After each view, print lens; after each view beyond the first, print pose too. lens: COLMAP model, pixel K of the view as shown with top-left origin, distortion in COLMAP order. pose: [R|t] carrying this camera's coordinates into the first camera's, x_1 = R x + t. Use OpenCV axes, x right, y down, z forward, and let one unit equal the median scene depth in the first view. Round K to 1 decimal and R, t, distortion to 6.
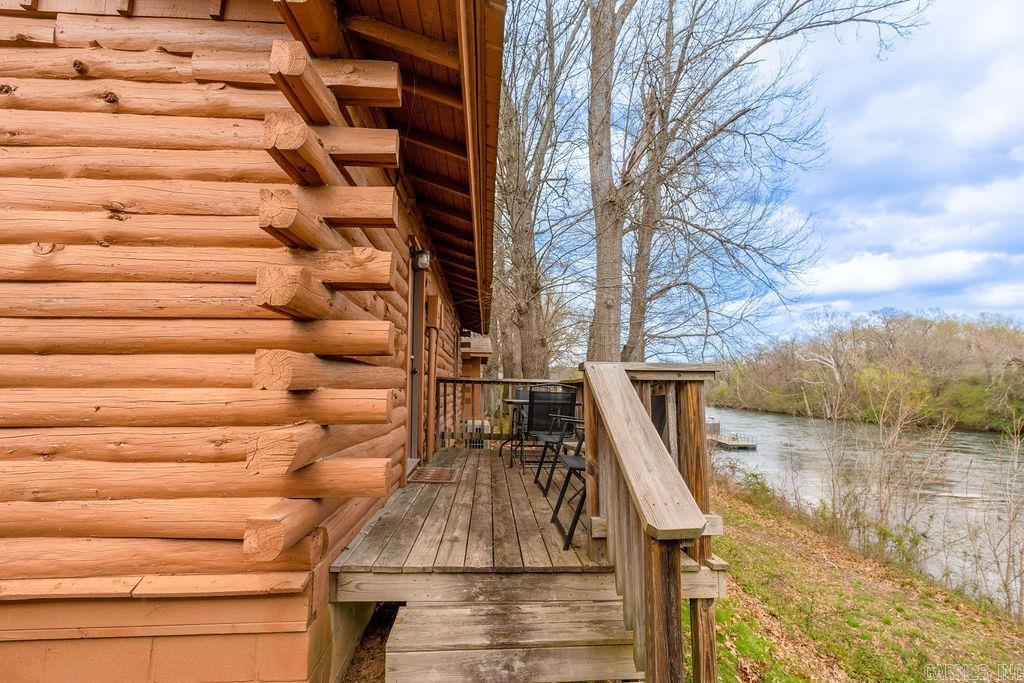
lens RADIAL K [[458.1, 0, 507.1], [0, 458.1, 343.9], [0, 0, 1]] dist [-0.011474, 0.004708]
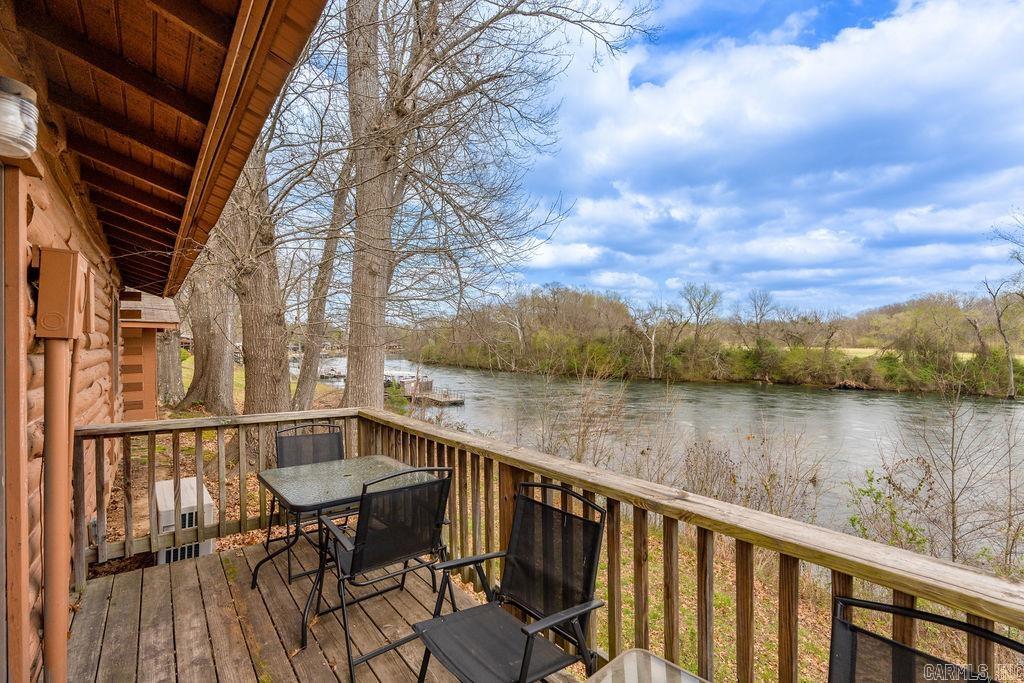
lens RADIAL K [[458.1, 0, 512.3], [0, 458.1, 342.0], [0, 0, 1]] dist [-0.011474, 0.004708]
pose [[0.811094, -0.004957, 0.584894, -0.033615], [-0.048667, 0.995925, 0.075928, -0.031587], [-0.582887, -0.090050, 0.807548, 0.205051]]
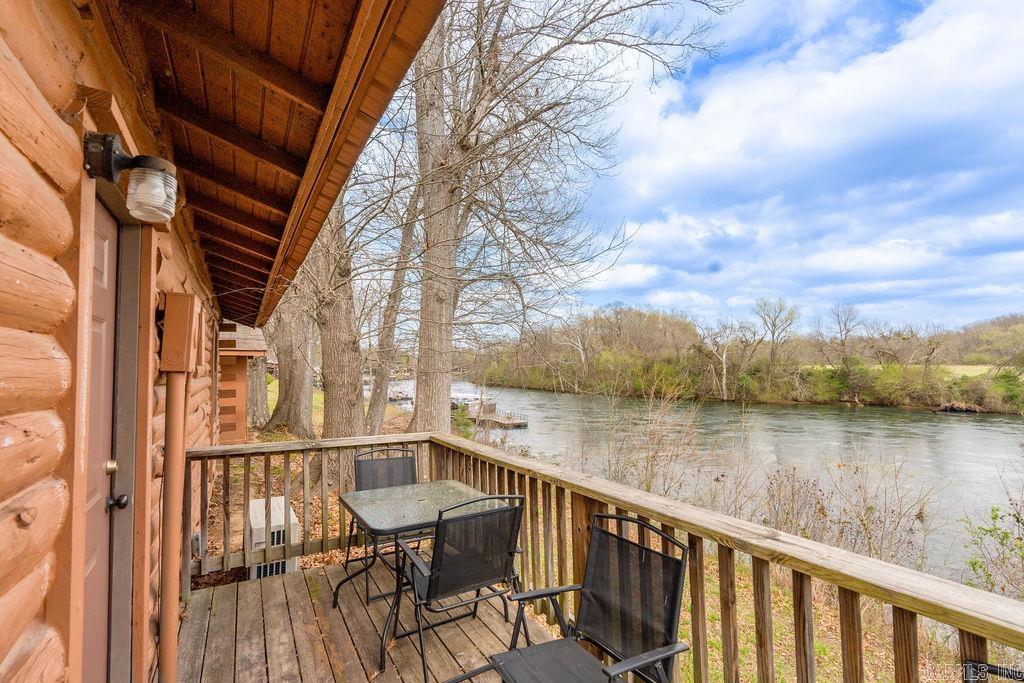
lens RADIAL K [[458.1, 0, 513.1], [0, 458.1, 340.0], [0, 0, 1]] dist [-0.011474, 0.004708]
pose [[0.881586, 0.009096, 0.471936, -0.037225], [-0.026028, 0.999230, 0.029361, -0.034020], [-0.471306, -0.038168, 0.881144, 0.205369]]
